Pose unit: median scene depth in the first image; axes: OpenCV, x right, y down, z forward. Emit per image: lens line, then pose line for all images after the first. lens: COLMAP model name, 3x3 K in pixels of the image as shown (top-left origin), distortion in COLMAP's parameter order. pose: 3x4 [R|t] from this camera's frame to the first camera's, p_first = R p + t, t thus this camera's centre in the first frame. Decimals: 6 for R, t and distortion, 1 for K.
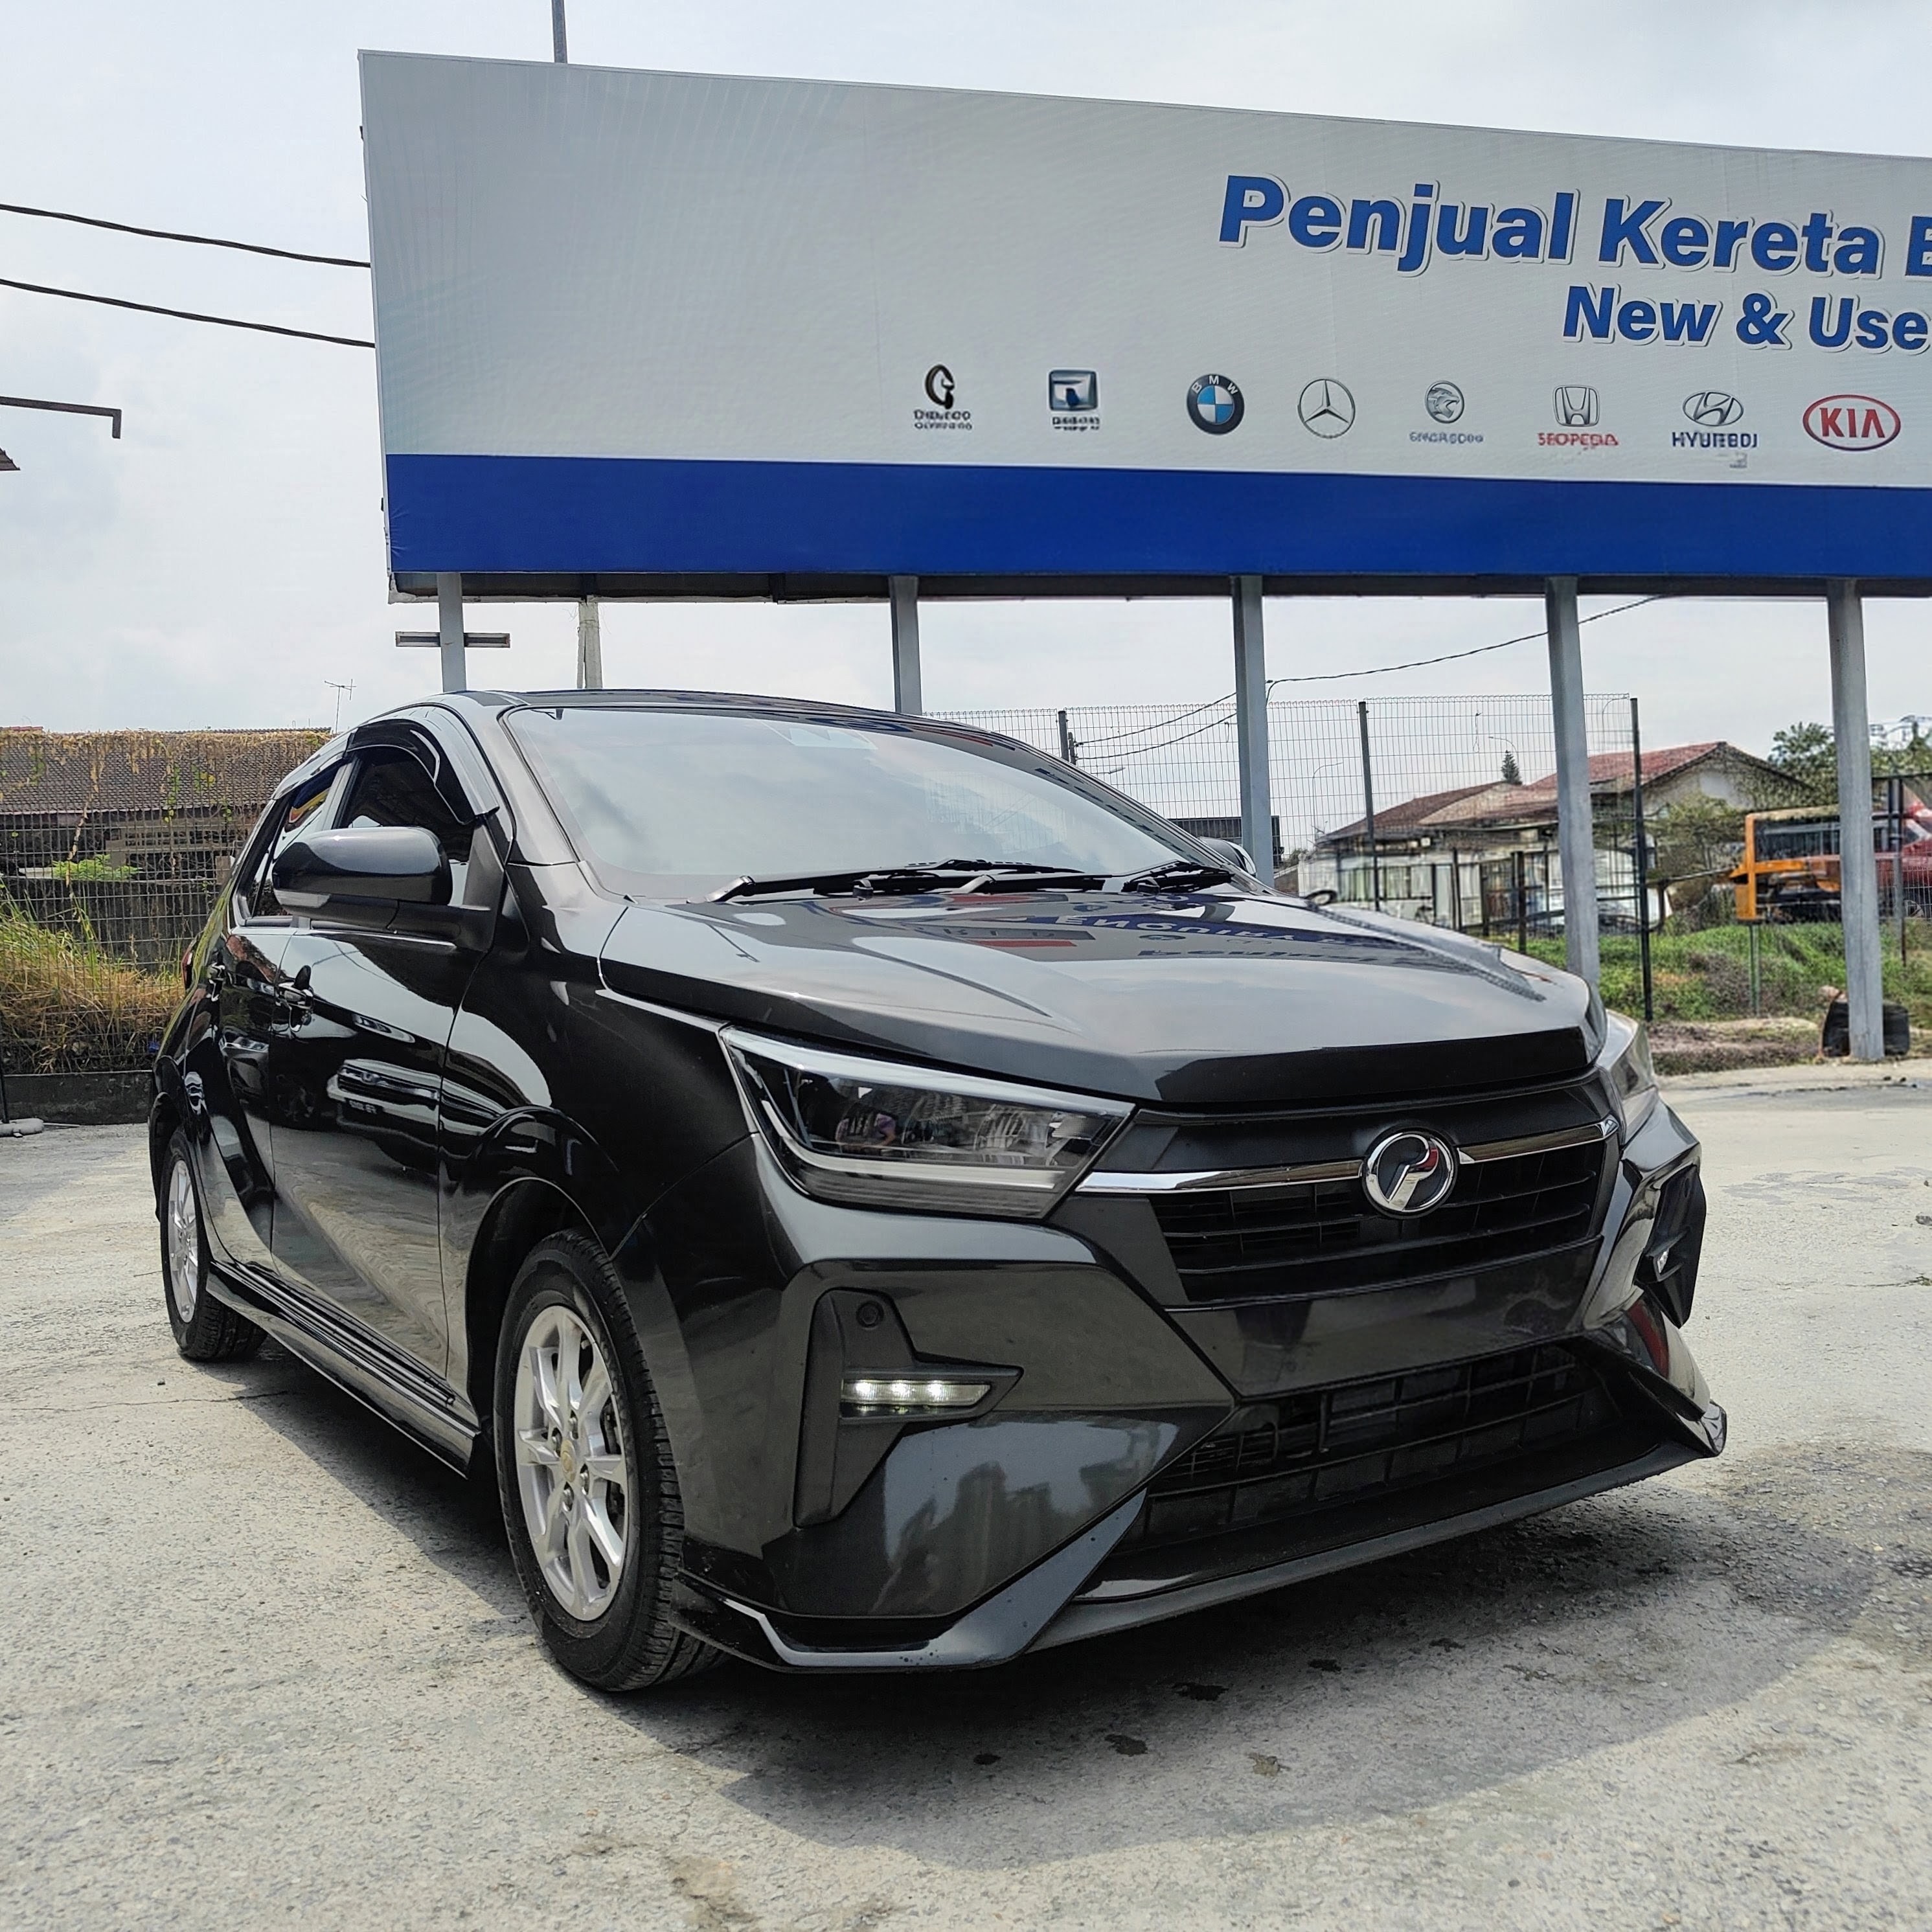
lens RADIAL K [[1825.3, 0, 941.1], [0, 1825.3, 1018.3], [0, 0, 1]] dist [0.007025, -0.010719]
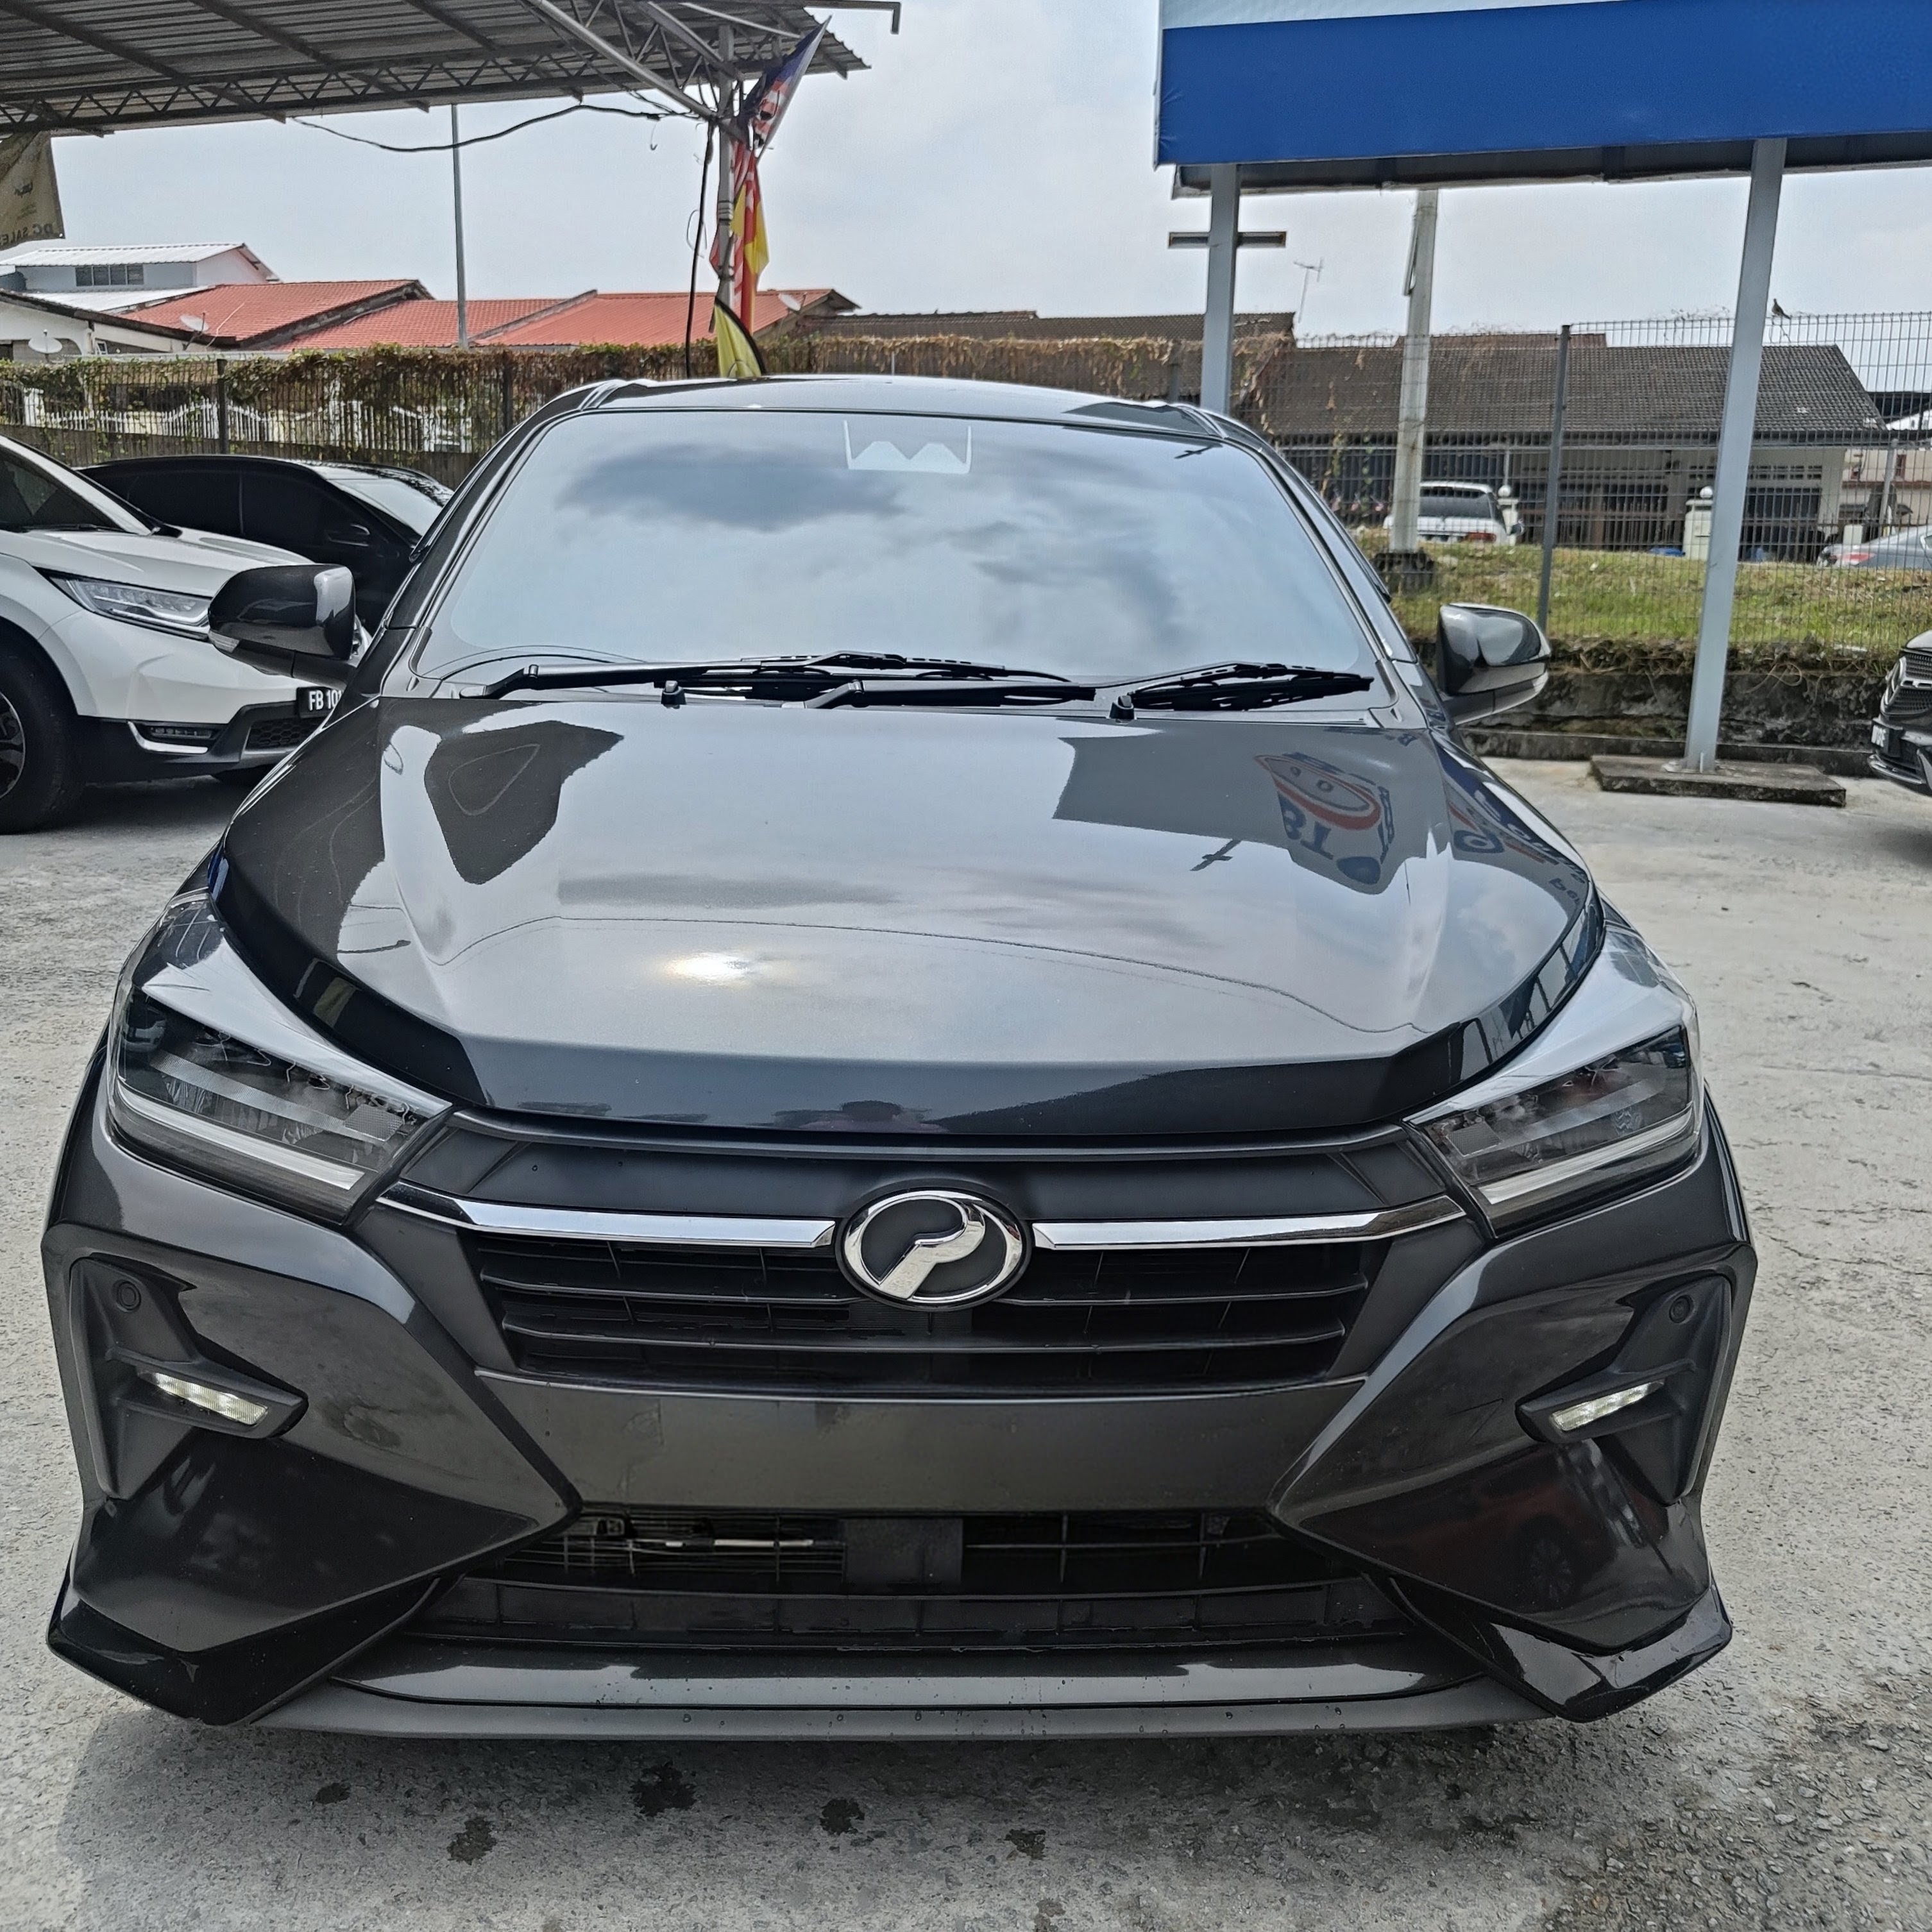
lens RADIAL K [[1816.4, 0, 956.4], [0, 1816.4, 981.5], [0, 0, 1]] dist [-0.010137, 0.025120]
pose [[0.864491, 0.173609, -0.471715, 0.425116], [-0.075770, 0.972745, 0.219148, -0.120731], [0.496904, -0.153710, 0.854084, 0.330225]]
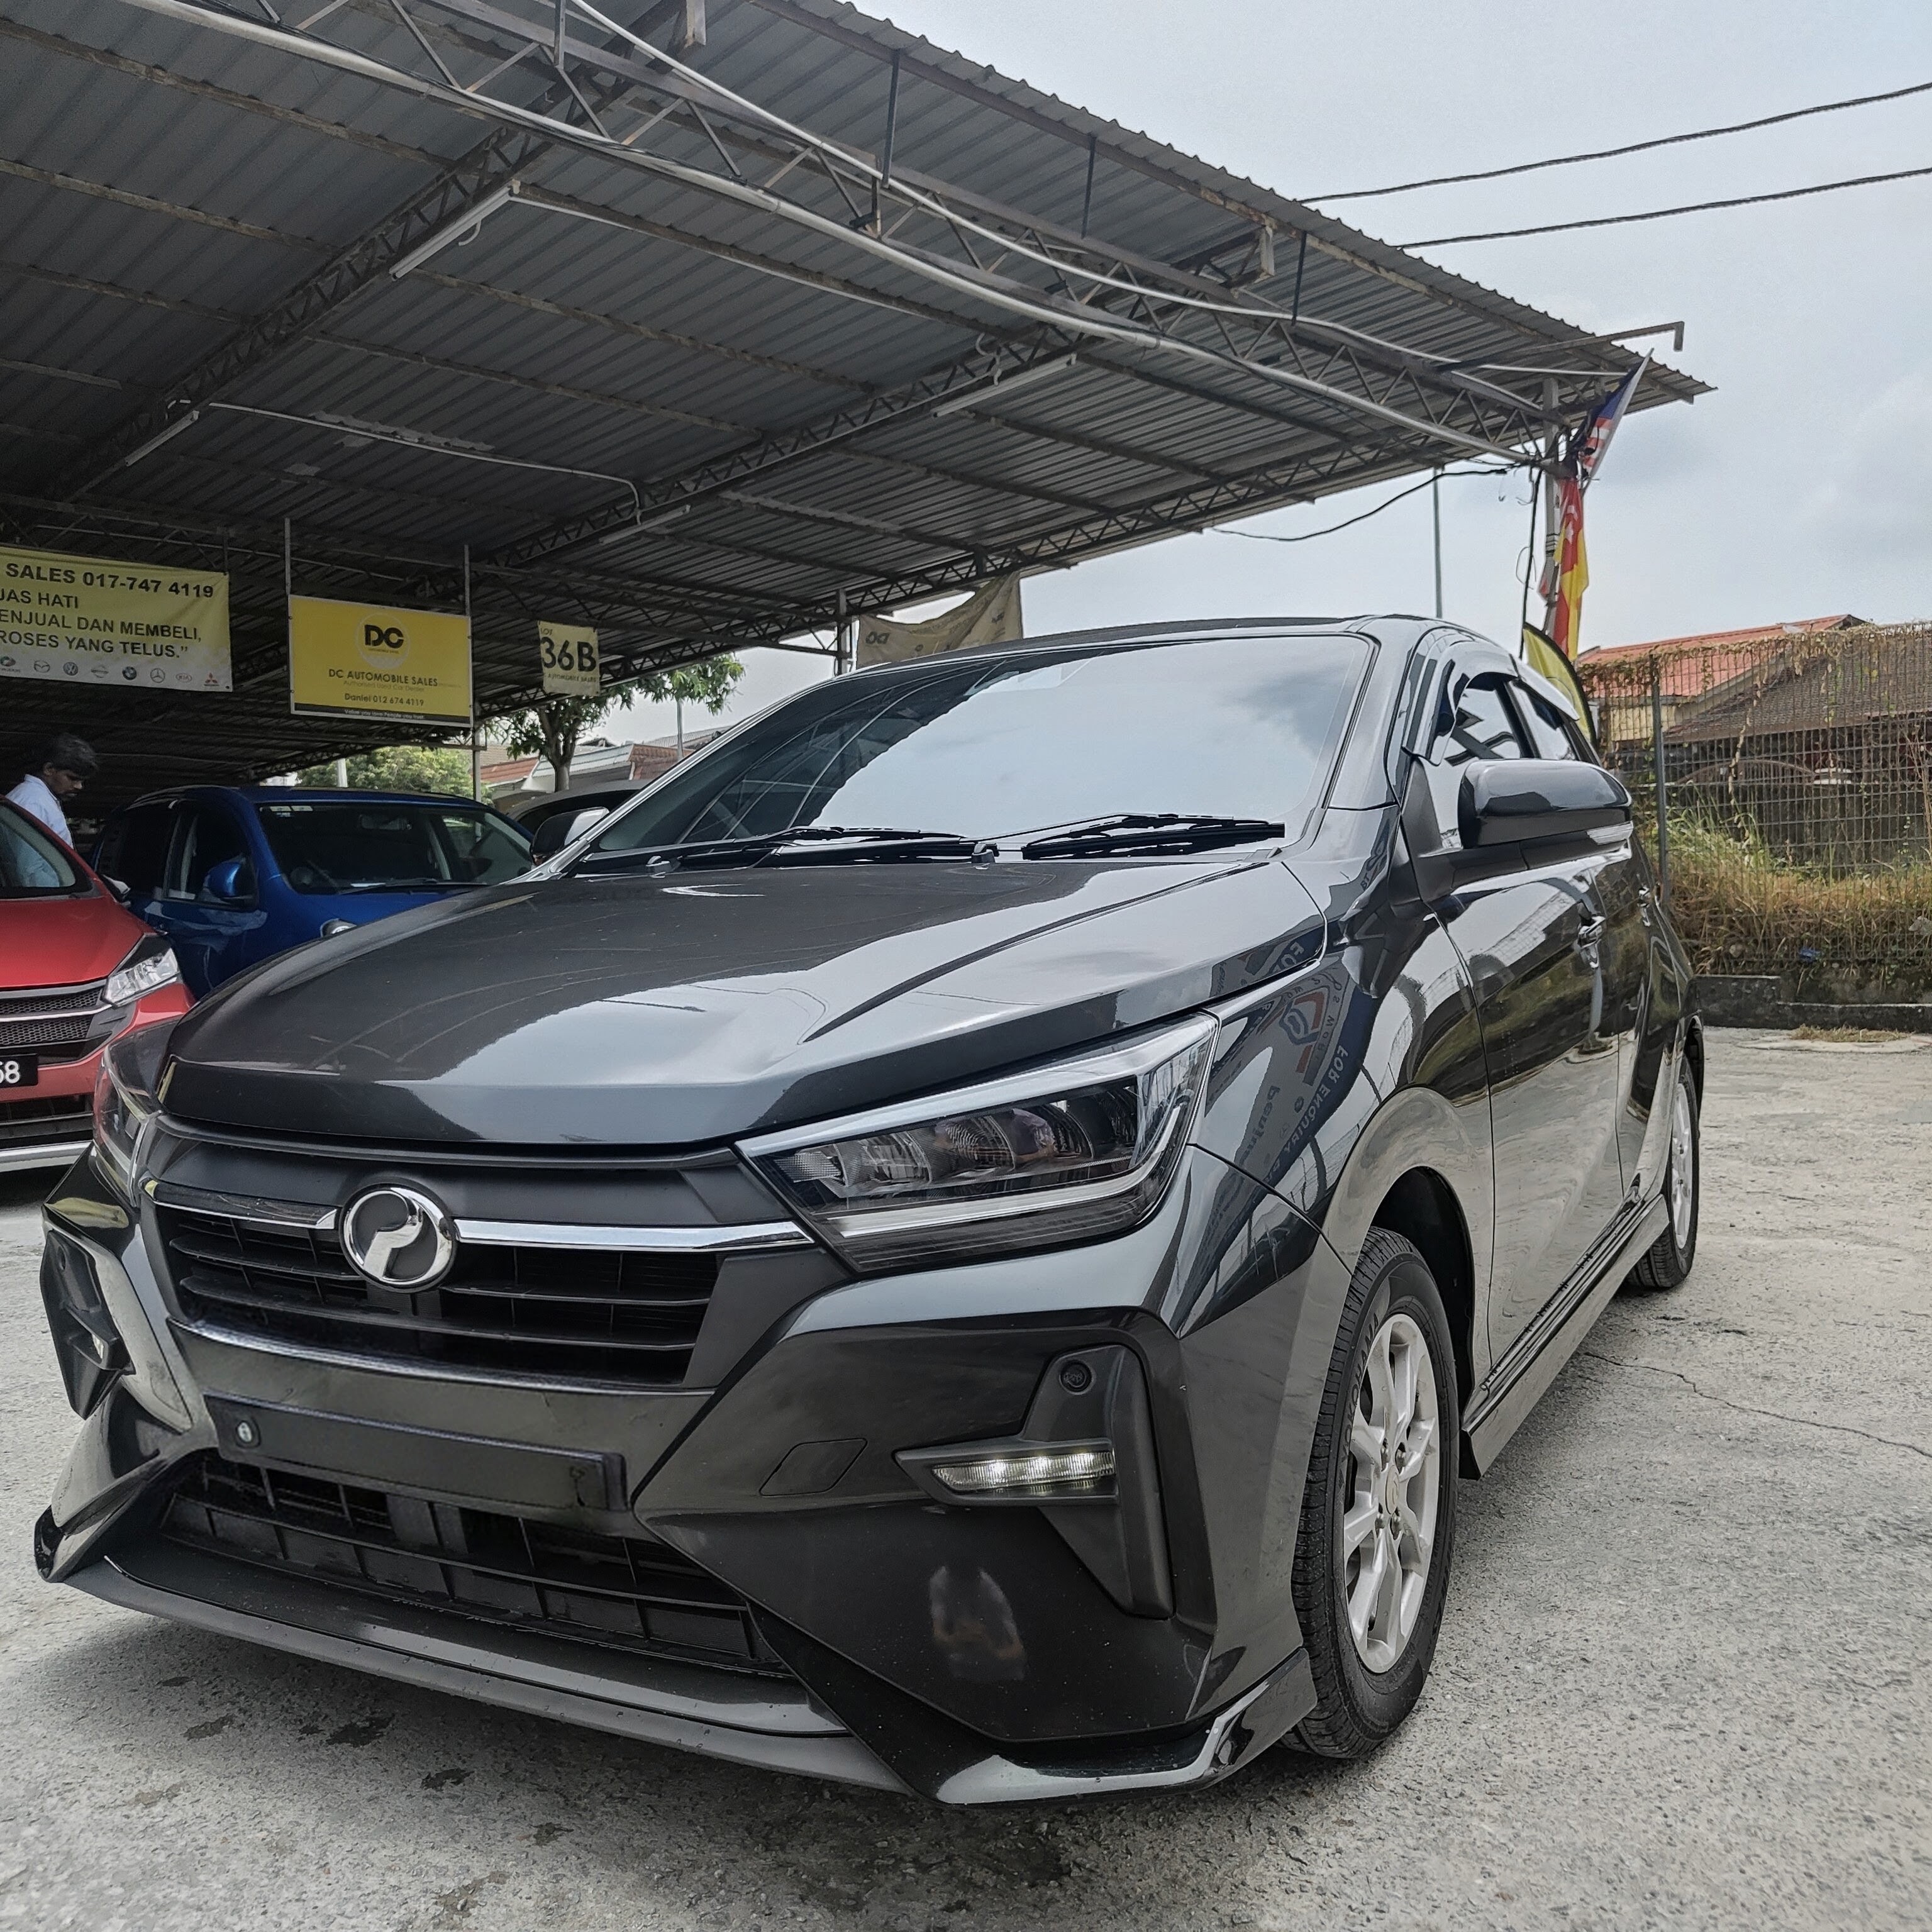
lens RADIAL K [[1774.9, 0, 1006.1], [0, 1774.9, 1002.7], [0, 0, 1]] dist [-0.006818, 0.023454]
pose [[0.486221, 0.070521, -0.870985, 0.814329], [-0.020454, 0.997384, 0.069337, -0.062166], [0.873596, -0.015898, 0.486392, 0.637894]]
